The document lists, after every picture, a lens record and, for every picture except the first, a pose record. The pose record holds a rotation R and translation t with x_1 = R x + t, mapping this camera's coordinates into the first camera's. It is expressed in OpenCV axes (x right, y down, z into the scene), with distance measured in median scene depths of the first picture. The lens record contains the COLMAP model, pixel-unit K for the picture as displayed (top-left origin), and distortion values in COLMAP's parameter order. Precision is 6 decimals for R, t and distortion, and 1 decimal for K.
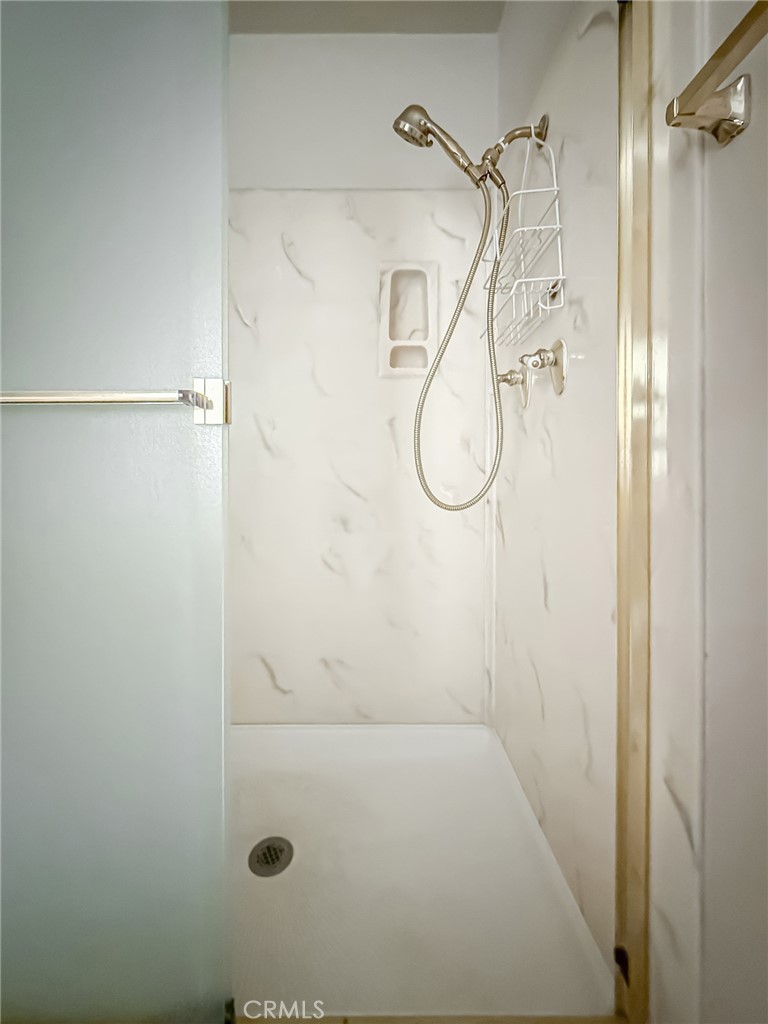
lens RADIAL K [[418.3, 0, 379.6], [0, 418.3, 498.6], [0, 0, 1]] dist [-0.000011, 0.000009]
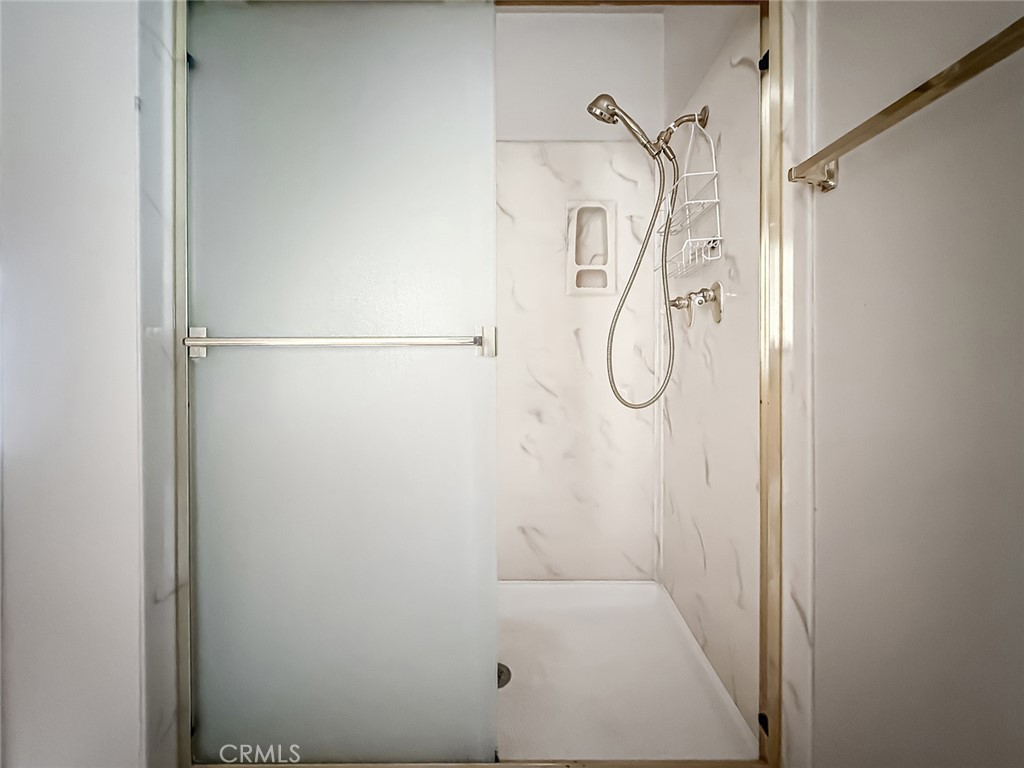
lens RADIAL K [[418.3, 0, 526.6], [0, 418.3, 378.7], [0, 0, 1]] dist [-0.000011, 0.000009]
pose [[0.999969, 0.001822, -0.007682, -0.145057], [-0.001878, 0.999972, -0.007312, -0.050871], [0.007668, 0.007326, 0.999944, -0.288879]]
